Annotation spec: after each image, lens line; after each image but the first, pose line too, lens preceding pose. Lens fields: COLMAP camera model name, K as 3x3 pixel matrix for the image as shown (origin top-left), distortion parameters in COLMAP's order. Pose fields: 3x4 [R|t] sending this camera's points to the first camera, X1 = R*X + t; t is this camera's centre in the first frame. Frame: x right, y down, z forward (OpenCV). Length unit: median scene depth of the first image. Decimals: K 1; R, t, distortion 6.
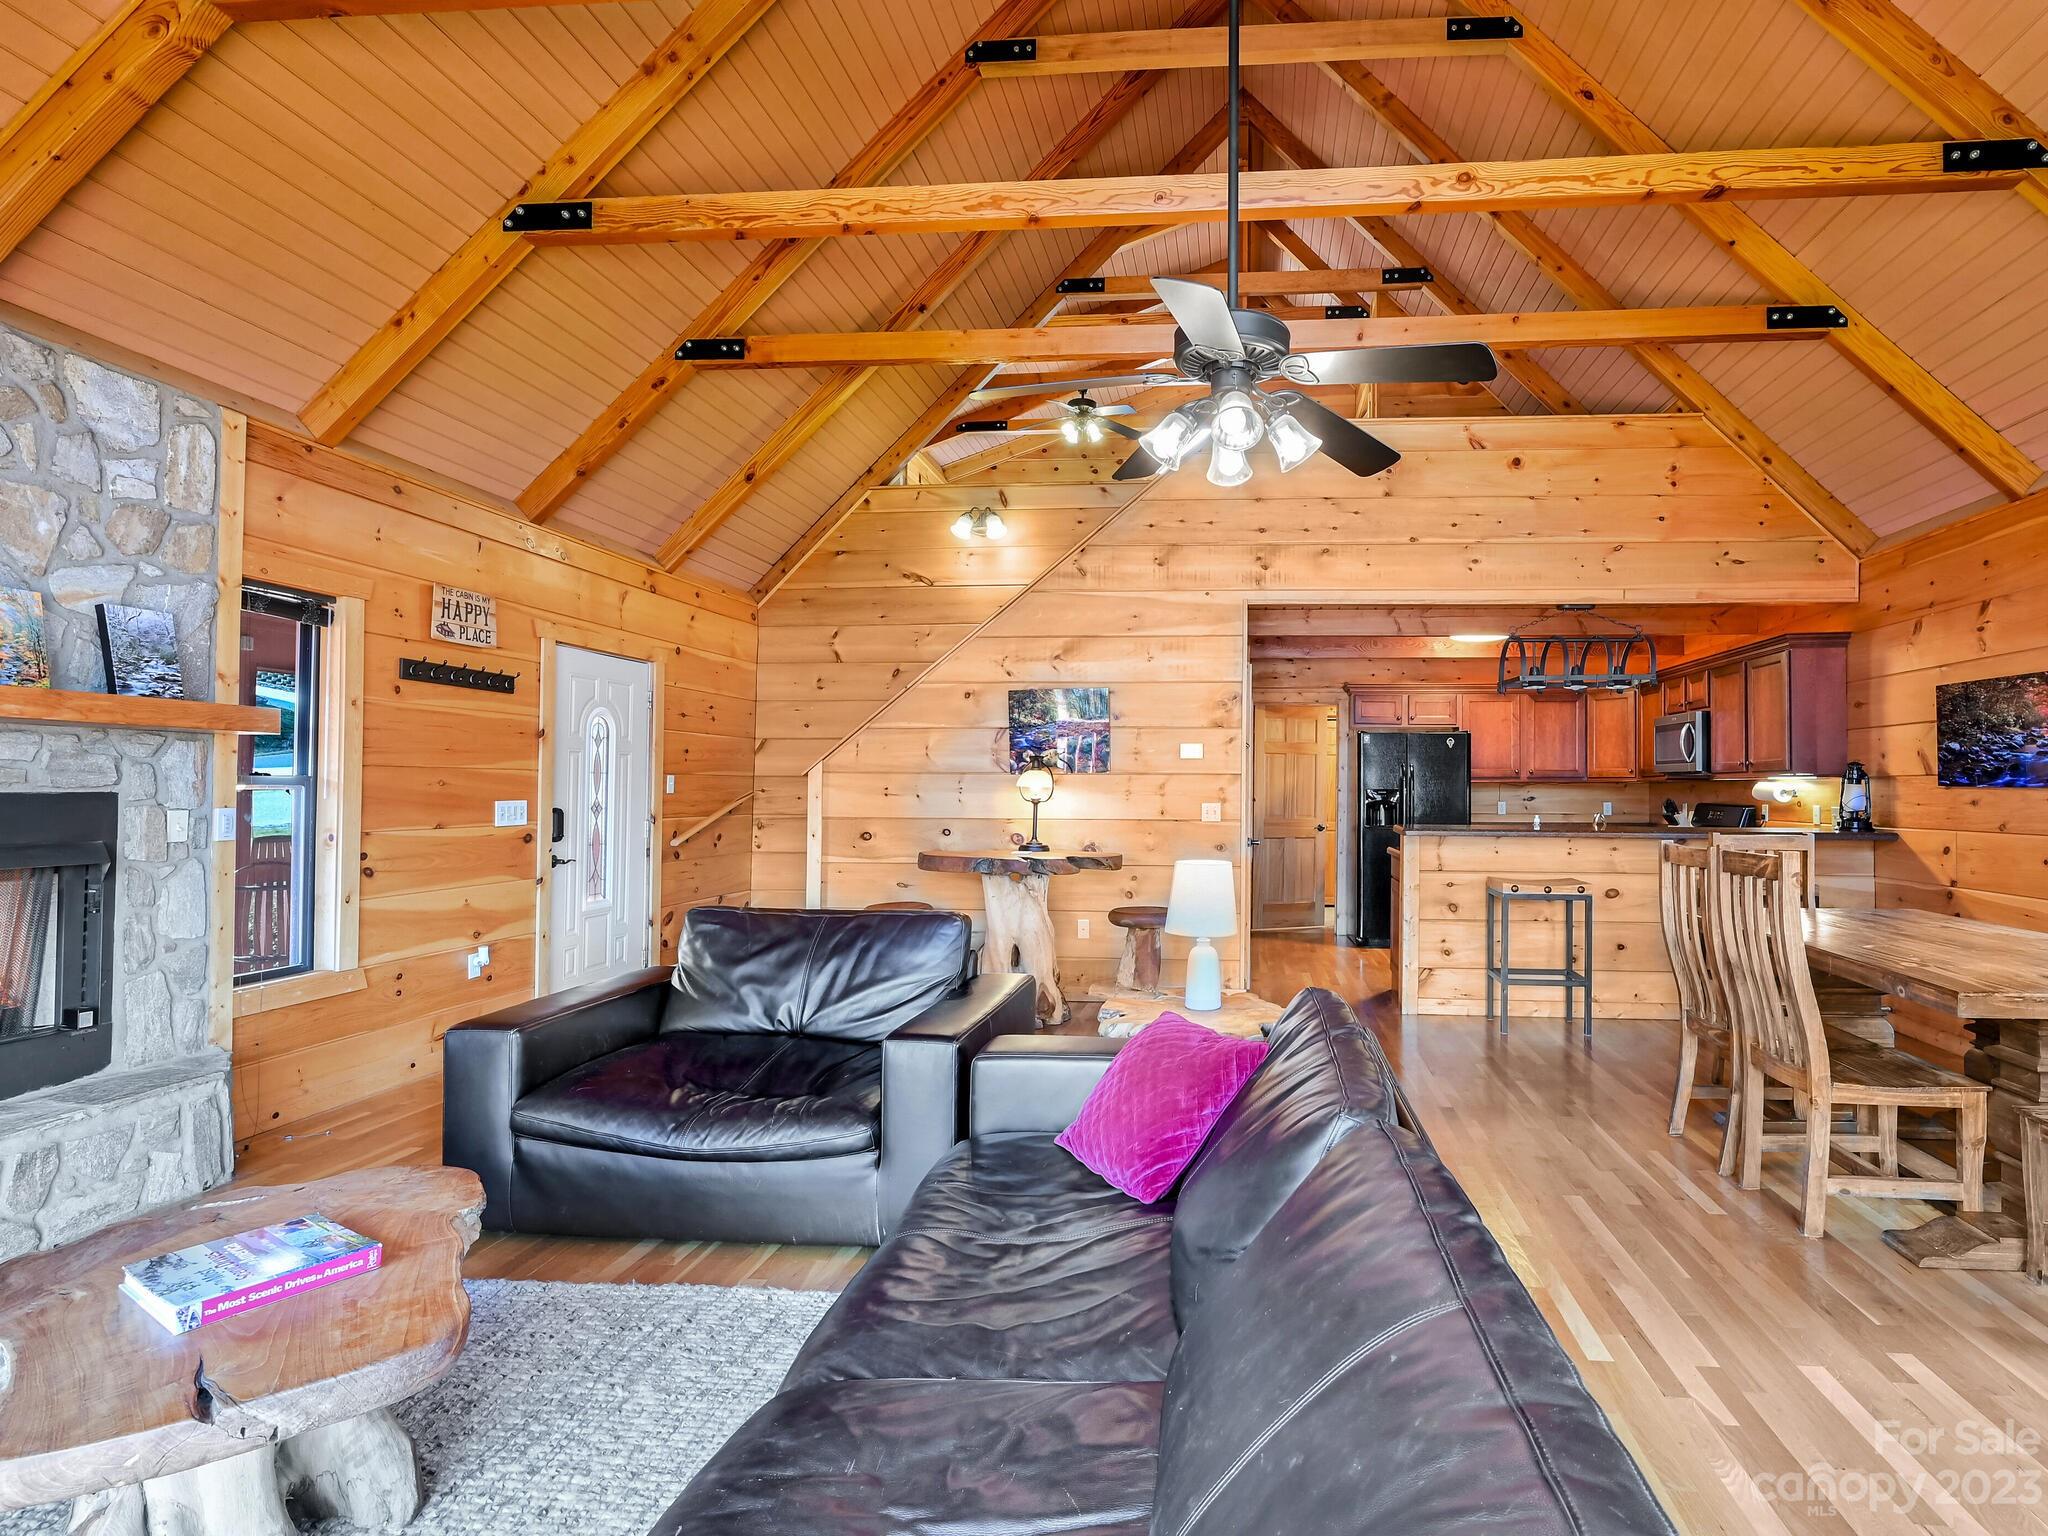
lens RADIAL K [[1033.6, 0, 1173.4], [0, 1033.6, 769.1], [0, 0, 1]] dist [0.000219, -0.000081]
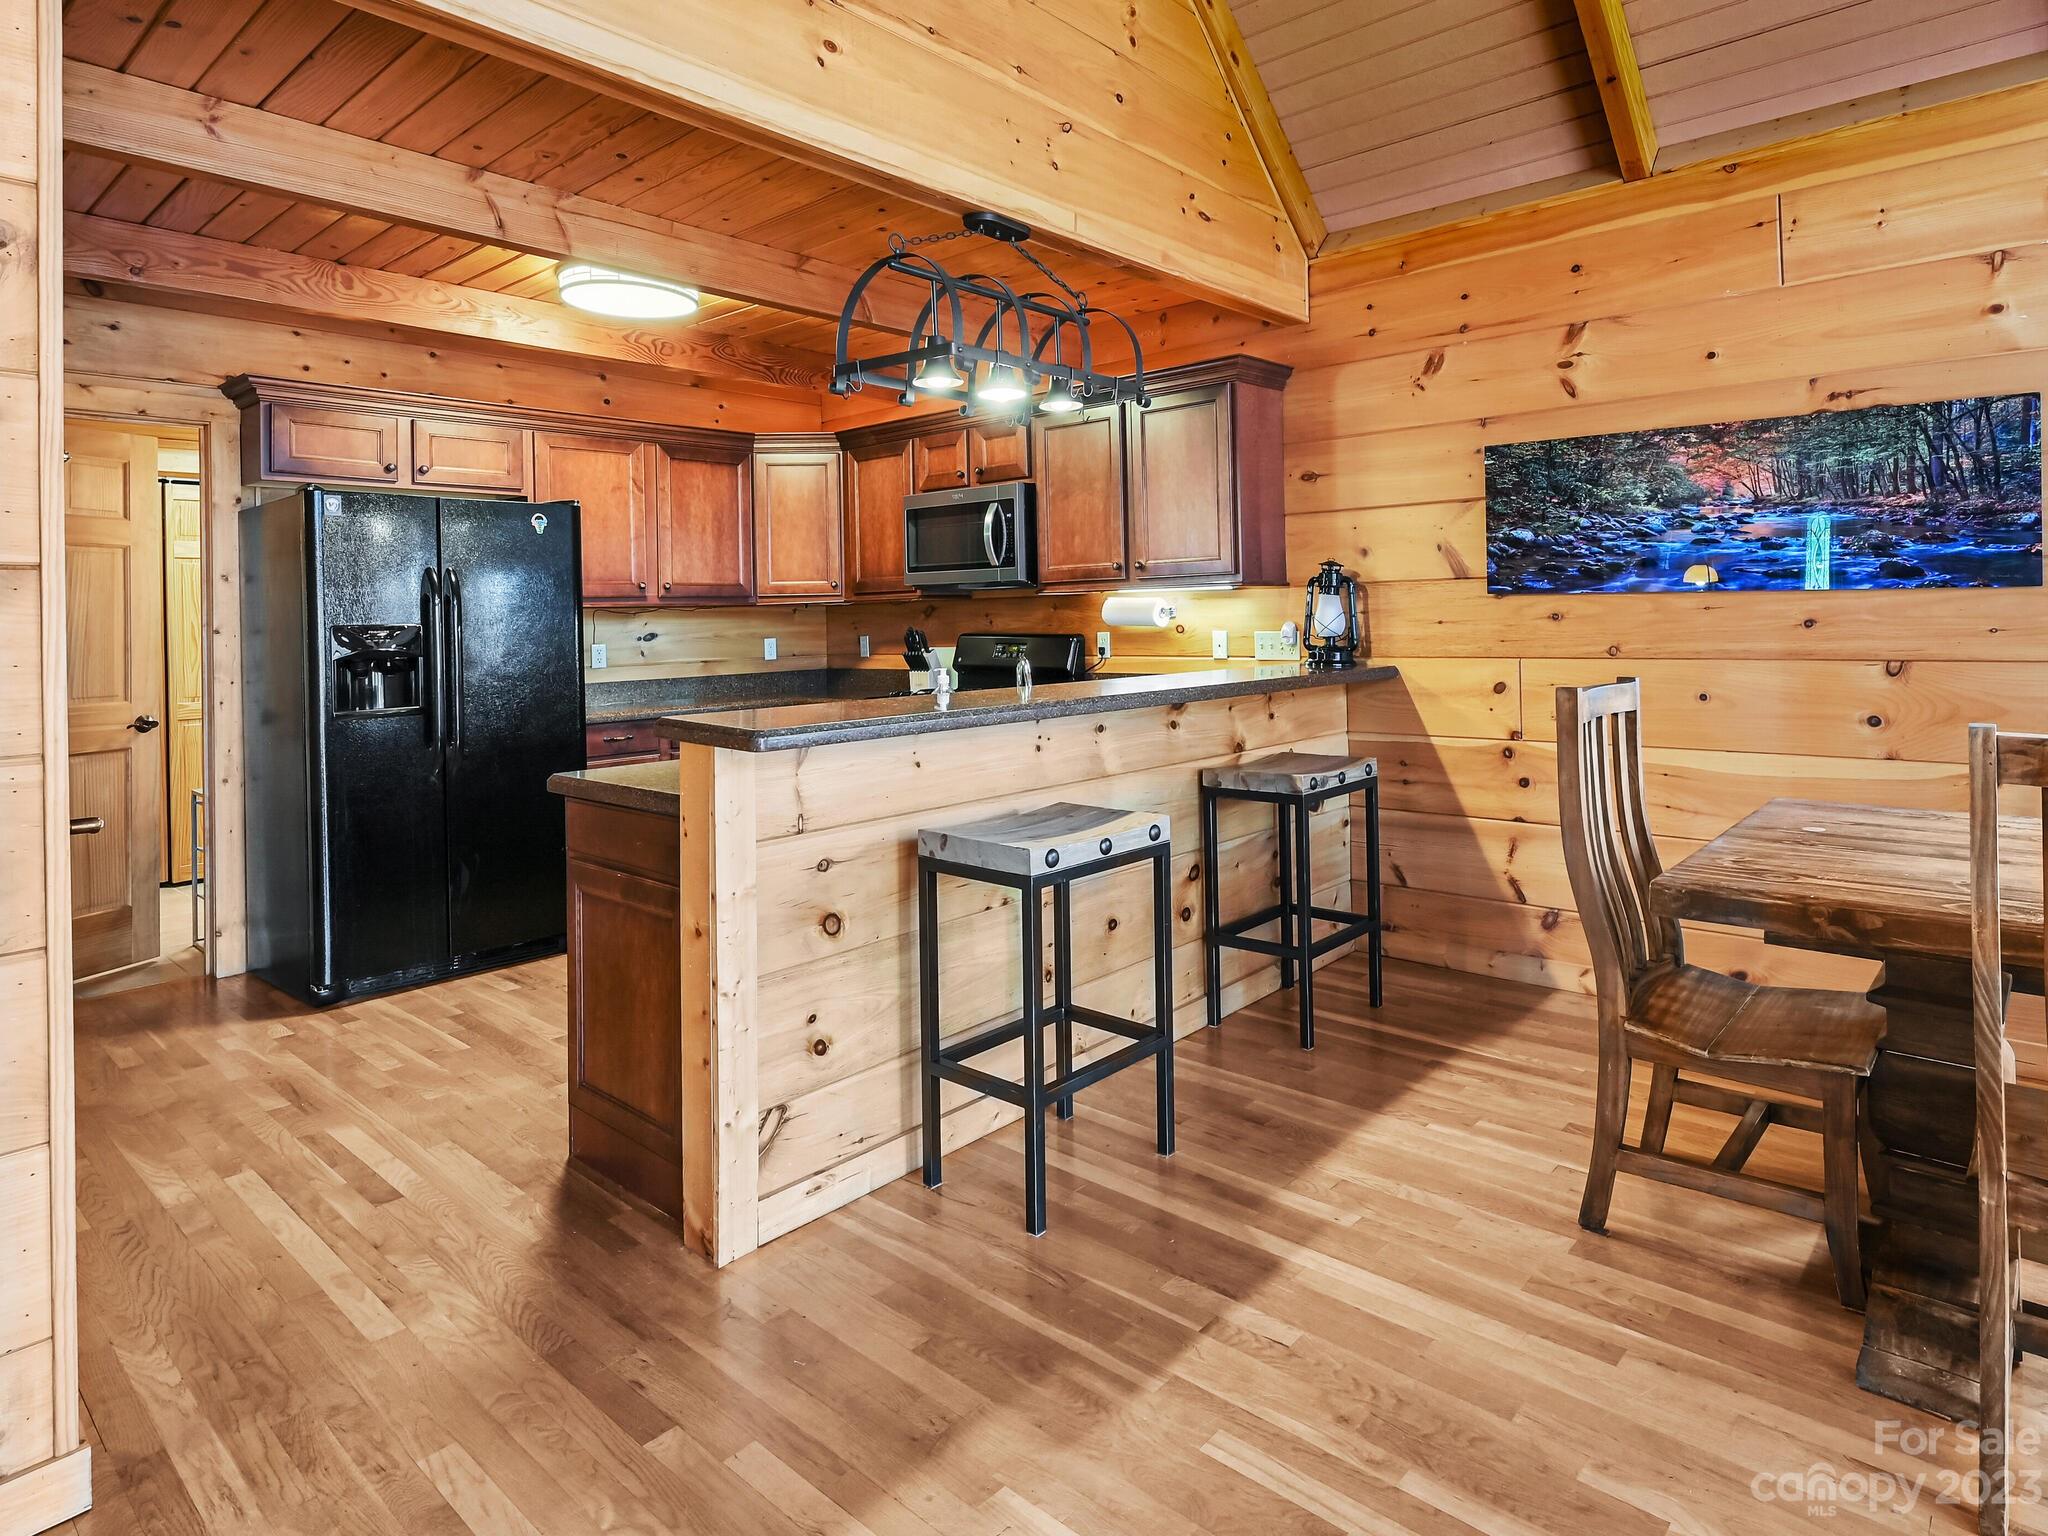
lens RADIAL K [[1150.5, 0, 1156.9], [0, 1150.5, 609.0], [0, 0, 1]] dist [-0.000725, -0.000095]
pose [[0.570835, -0.012707, 0.820966, -0.005817], [0.007488, 0.999919, 0.010270, 0.014355], [-0.821030, 0.000285, 0.570885, 0.635937]]
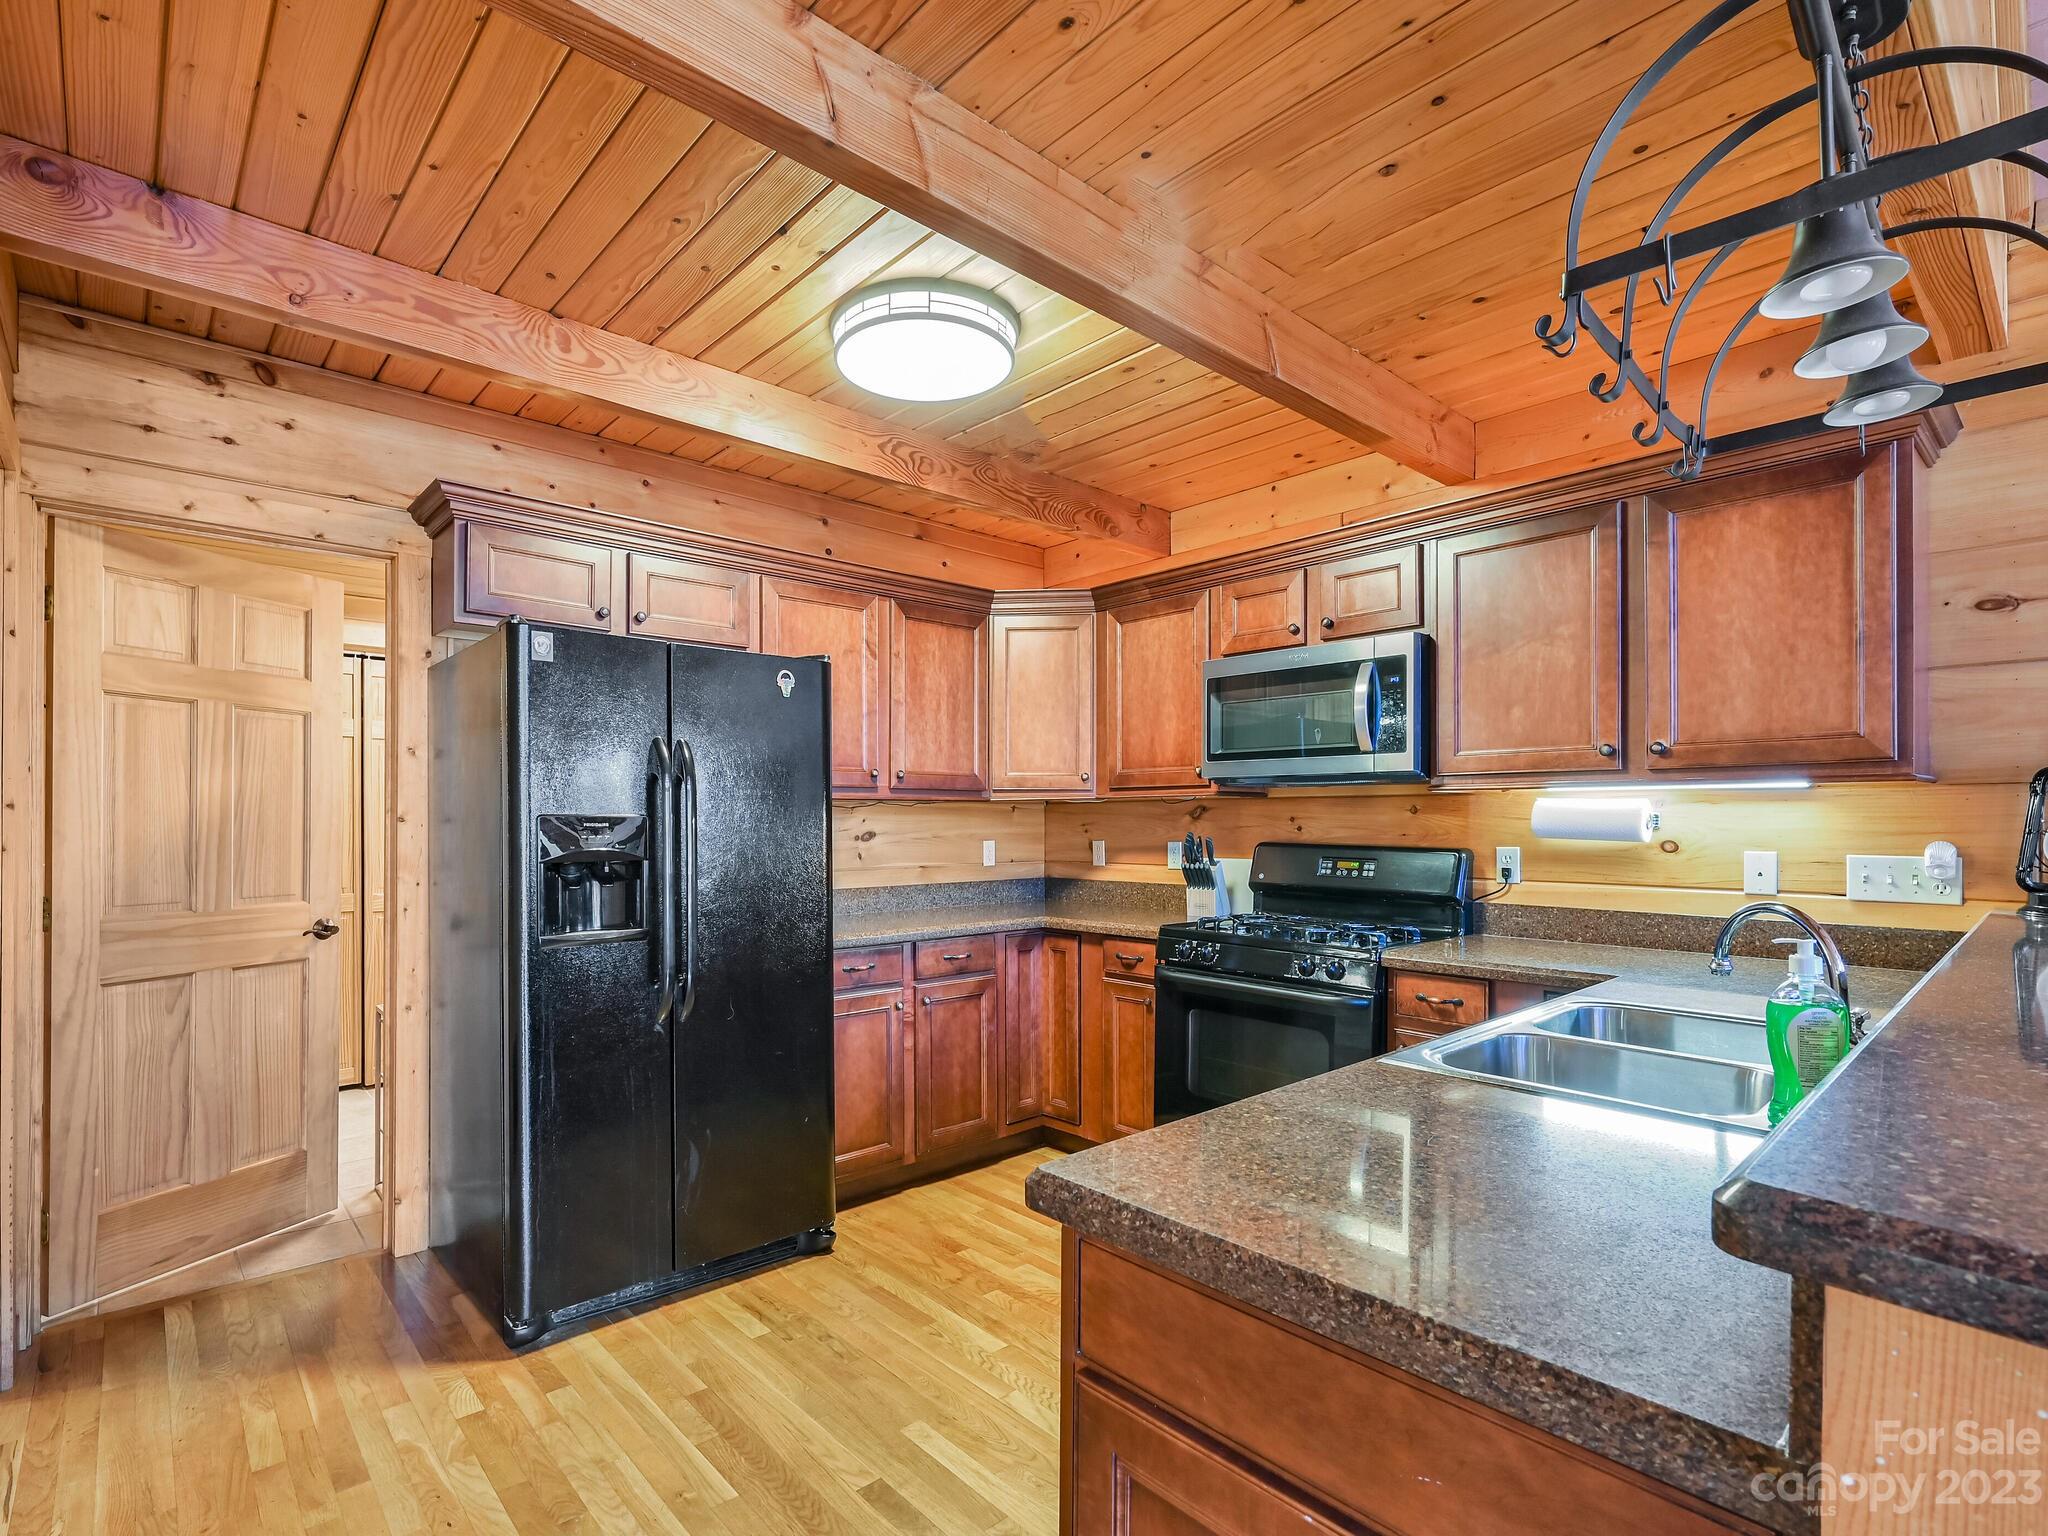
lens RADIAL K [[990.8, 0, 974.9], [0, 990.8, 823.3], [0, 0, 1]] dist [0.000695, 0.000102]
pose [[0.708382, -0.006272, 0.705801, 0.101327], [-0.011914, 0.999712, 0.020841, 0.019840], [-0.705729, -0.023173, 0.708103, 0.974423]]
